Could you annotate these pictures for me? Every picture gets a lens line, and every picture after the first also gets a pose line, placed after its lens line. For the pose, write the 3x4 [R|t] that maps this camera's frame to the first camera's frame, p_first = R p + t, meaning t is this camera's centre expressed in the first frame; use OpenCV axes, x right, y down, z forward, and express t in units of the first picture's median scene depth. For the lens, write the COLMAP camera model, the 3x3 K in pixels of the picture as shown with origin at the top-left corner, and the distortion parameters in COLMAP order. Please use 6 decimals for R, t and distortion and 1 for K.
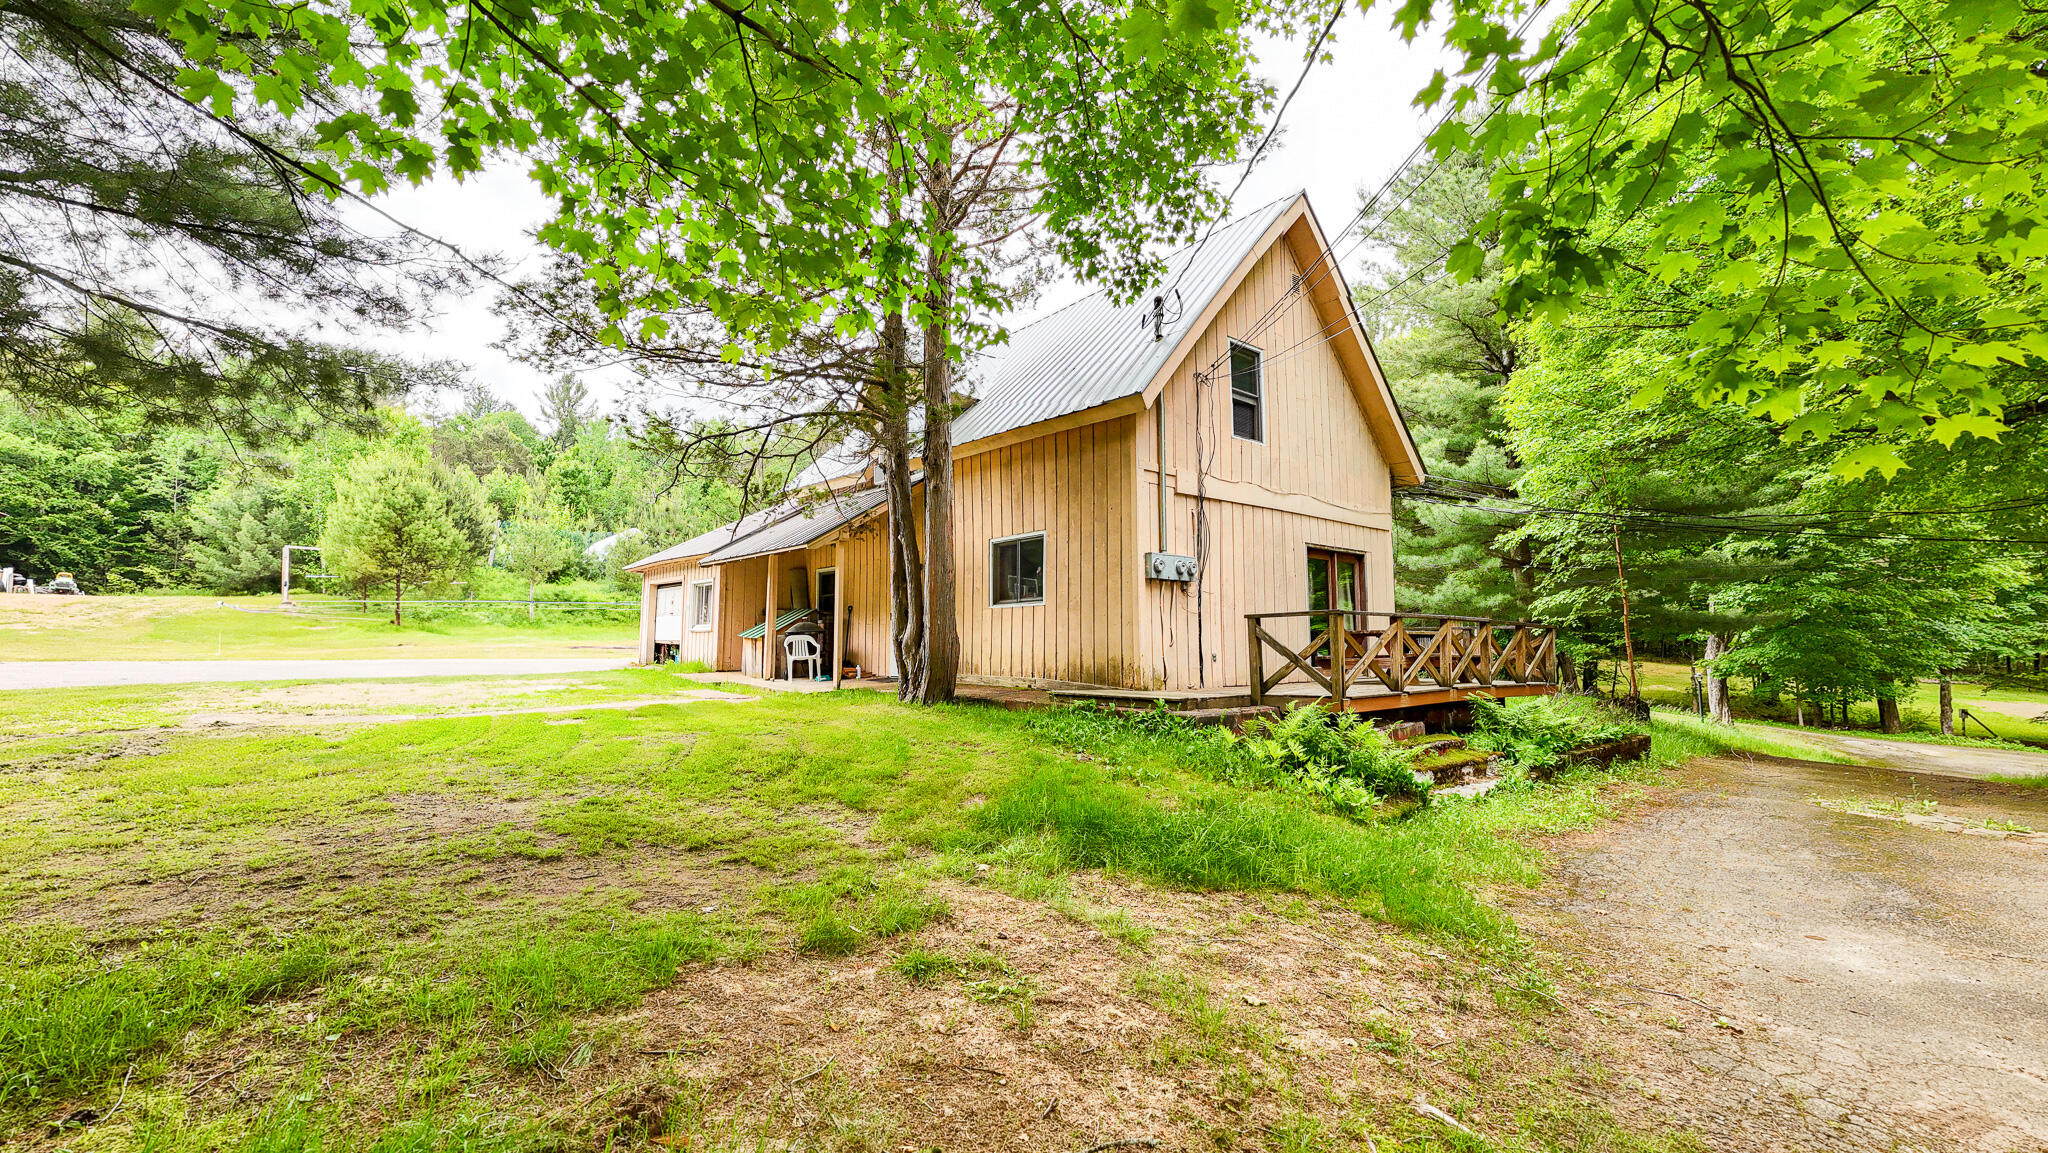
lens RADIAL K [[802.8, 0, 1024.0], [0, 802.8, 576.5], [0, 0, 1]] dist [0.018534, 0.000238]
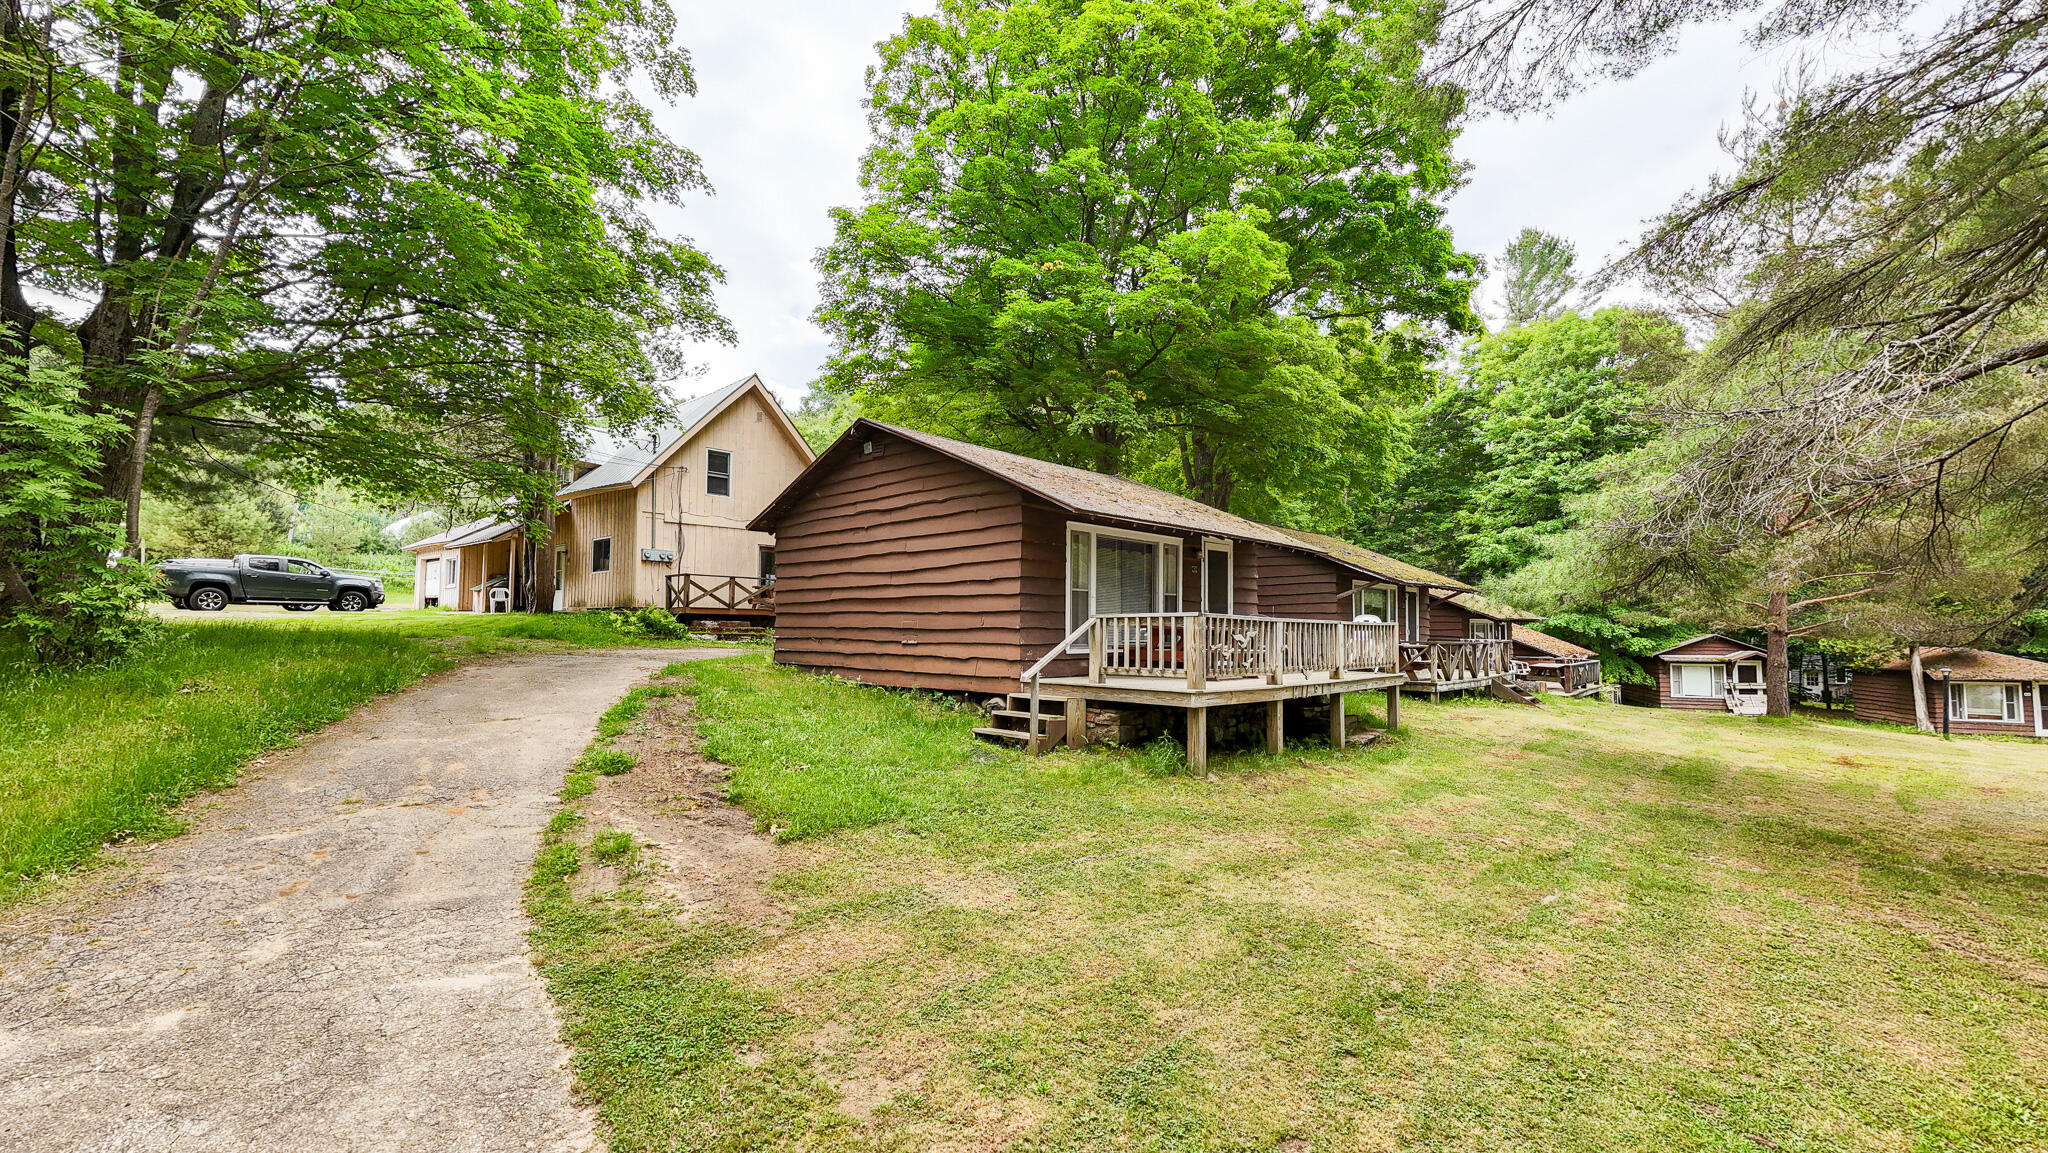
lens RADIAL K [[802.8, 0, 1024.0], [0, 802.8, 576.5], [0, 0, 1]] dist [0.018534, 0.000238]
pose [[0.986922, 0.014670, 0.160532, 0.723760], [-0.017522, 0.999713, 0.016363, -0.005121], [-0.160246, -0.018962, 0.986895, -1.205729]]
